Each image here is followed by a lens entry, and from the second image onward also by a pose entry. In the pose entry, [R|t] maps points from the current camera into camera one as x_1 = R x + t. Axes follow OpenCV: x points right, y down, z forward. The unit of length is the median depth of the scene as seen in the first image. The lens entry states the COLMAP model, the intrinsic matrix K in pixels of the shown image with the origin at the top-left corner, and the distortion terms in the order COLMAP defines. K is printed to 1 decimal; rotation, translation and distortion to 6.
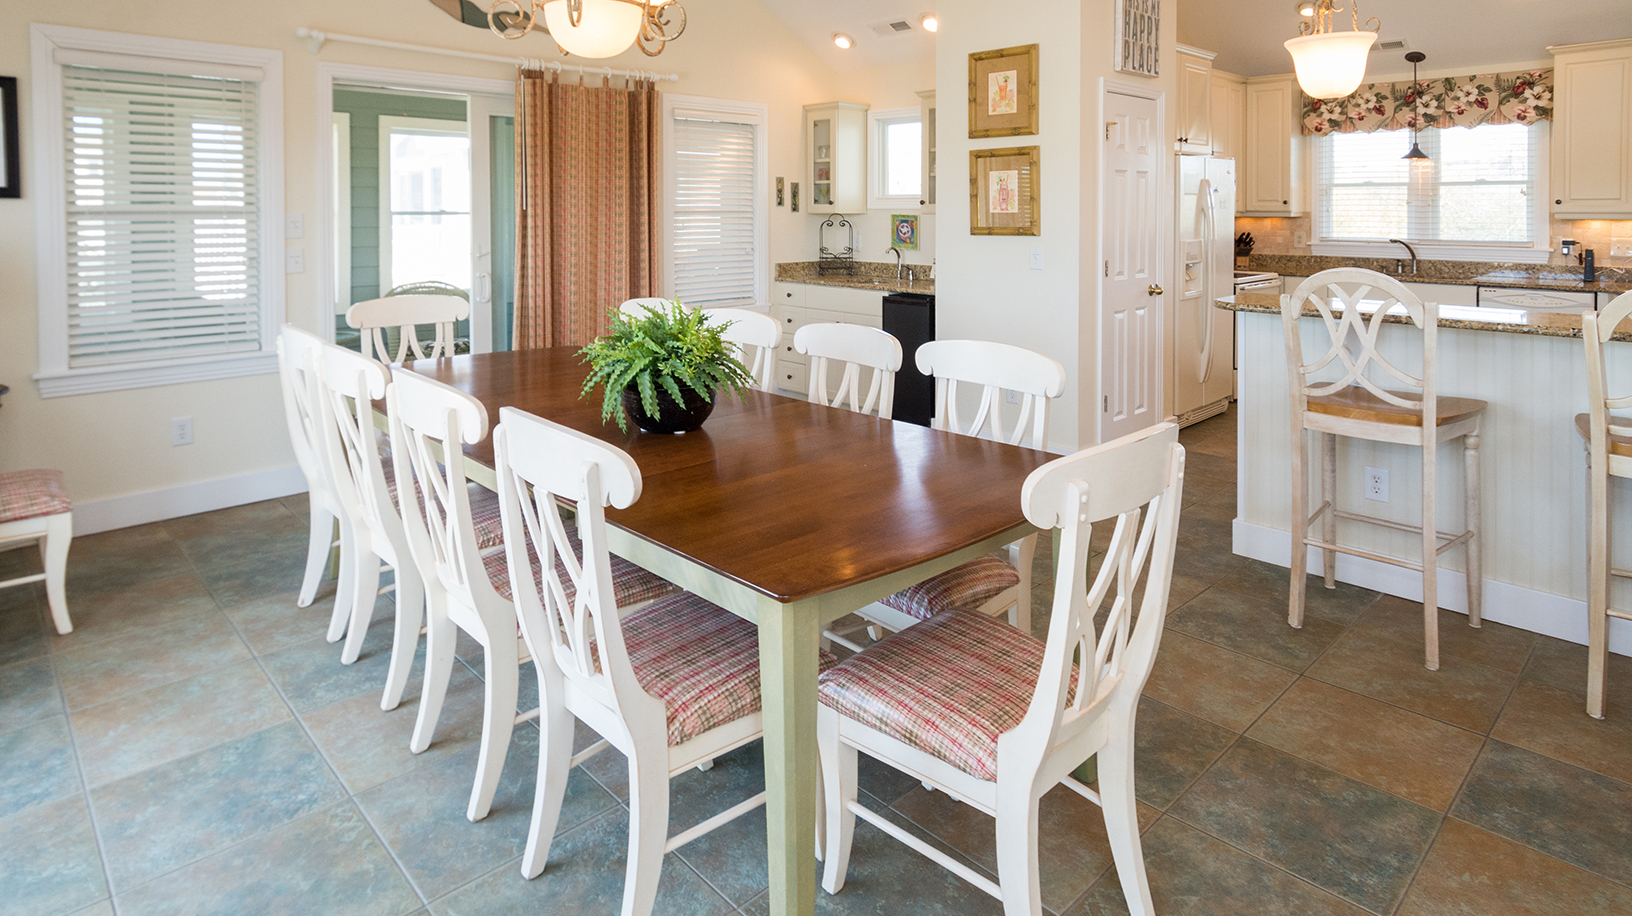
lens RADIAL K [[868.5, 0, 769.3], [0, 868.5, 455.1], [0, 0, 1]] dist [0.018245, -0.032356]
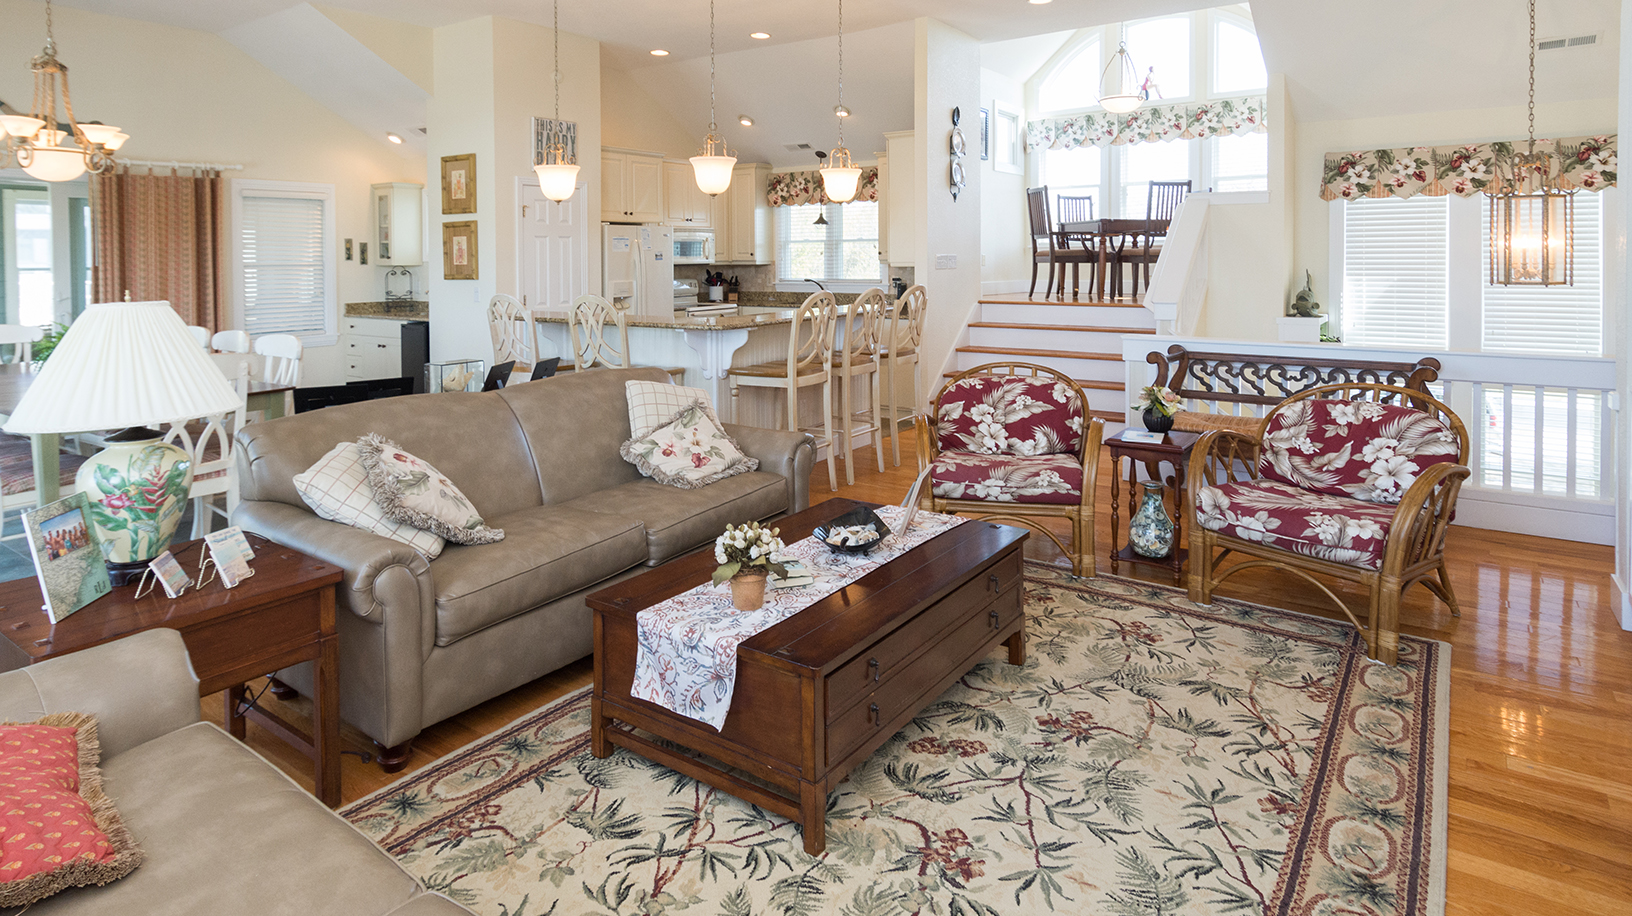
lens RADIAL K [[868.5, 0, 769.3], [0, 868.5, 455.1], [0, 0, 1]] dist [0.018245, -0.032356]
pose [[0.974289, -0.059014, 0.217438, 0.378199], [0.070983, 0.996339, -0.047646, 0.132010], [-0.213830, 0.061856, 0.974911, -0.461415]]
